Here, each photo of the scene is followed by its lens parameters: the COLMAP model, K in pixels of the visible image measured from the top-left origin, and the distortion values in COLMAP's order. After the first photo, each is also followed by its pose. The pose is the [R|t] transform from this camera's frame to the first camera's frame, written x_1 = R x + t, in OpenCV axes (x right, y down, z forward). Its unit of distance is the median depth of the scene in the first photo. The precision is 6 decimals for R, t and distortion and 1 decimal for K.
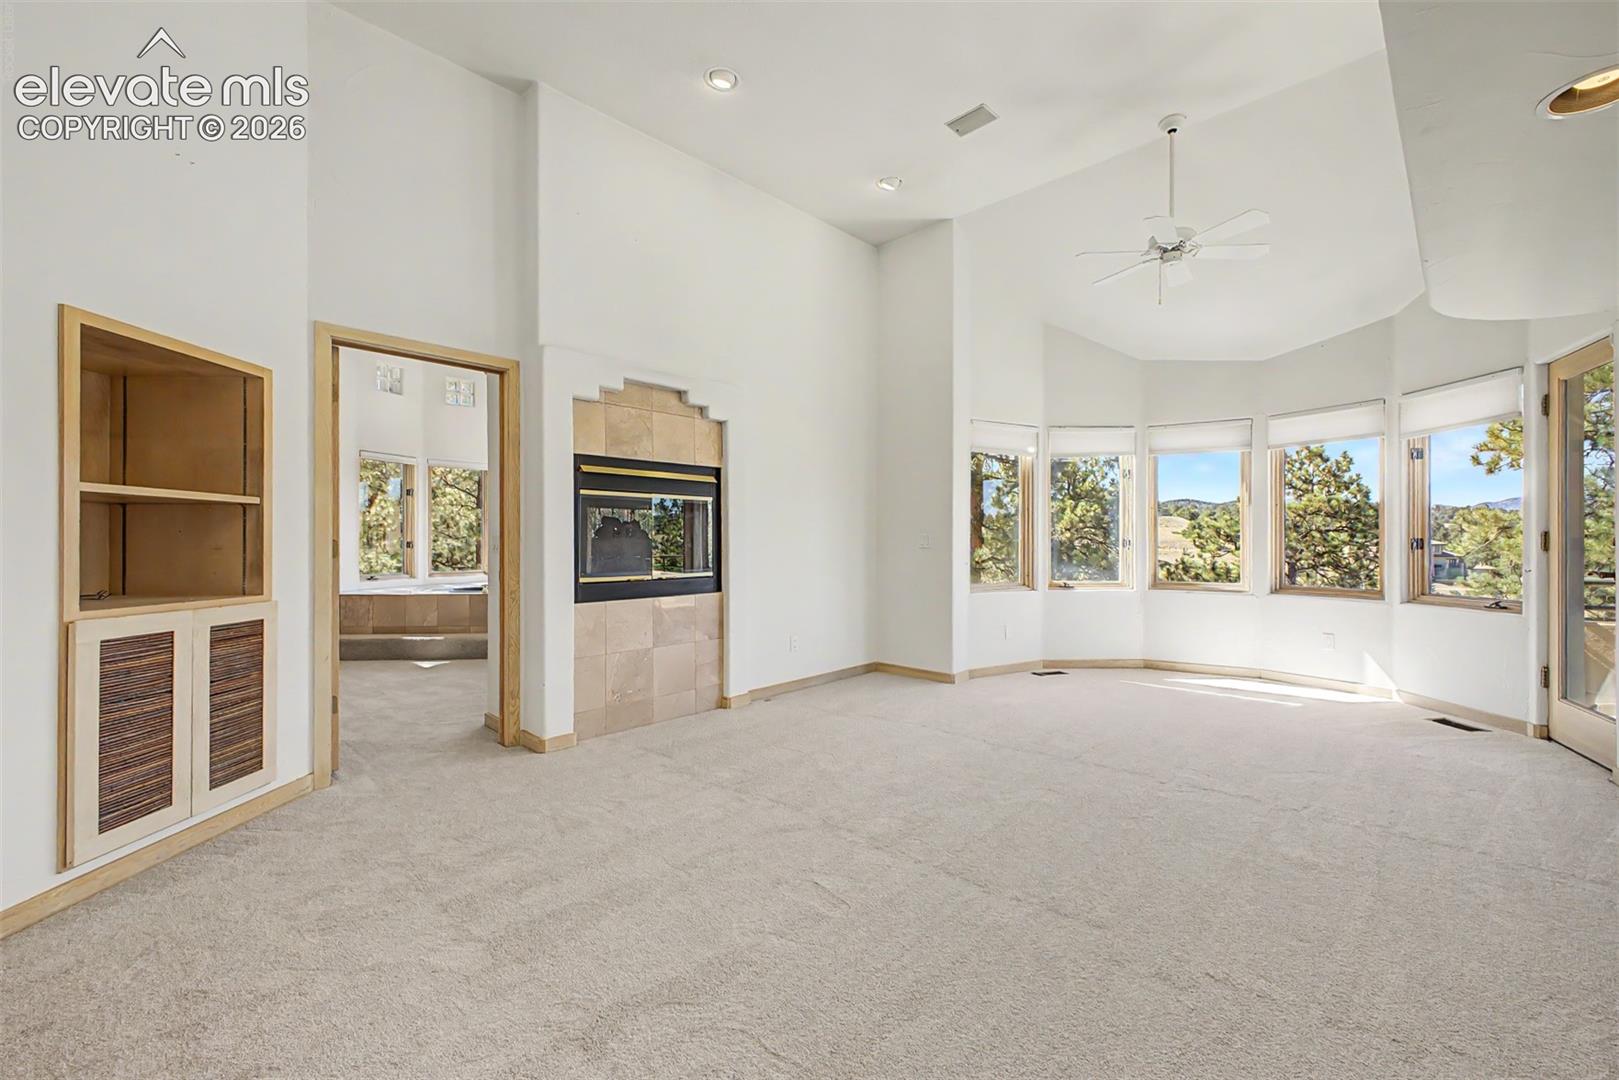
lens RADIAL K [[639.4, 0, 803.0], [0, 639.4, 541.3], [0, 0, 1]] dist [0.006637, -0.002138]
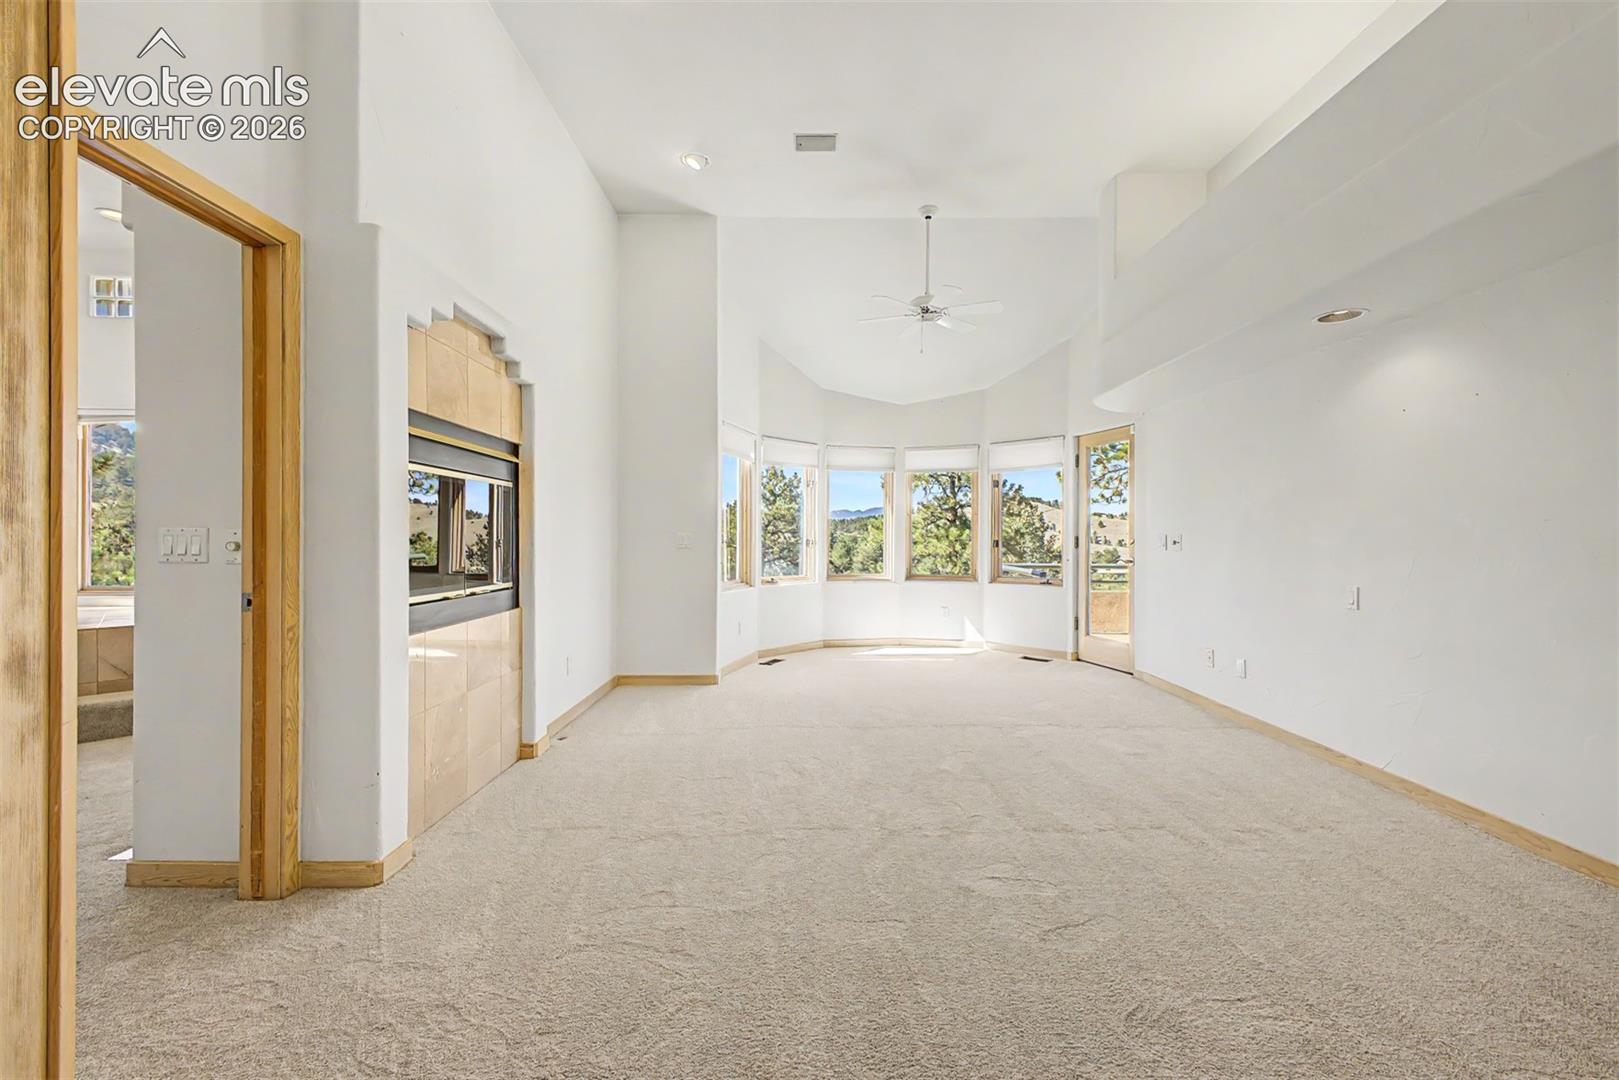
lens RADIAL K [[639.4, 0, 806.2], [0, 639.4, 540.0], [0, 0, 1]] dist [0.006637, -0.002138]
pose [[0.733613, 0.002952, 0.679562, -0.375502], [-0.004034, 0.999992, 0.000012, -0.002278], [-0.679556, -0.002750, 0.733618, 0.192497]]
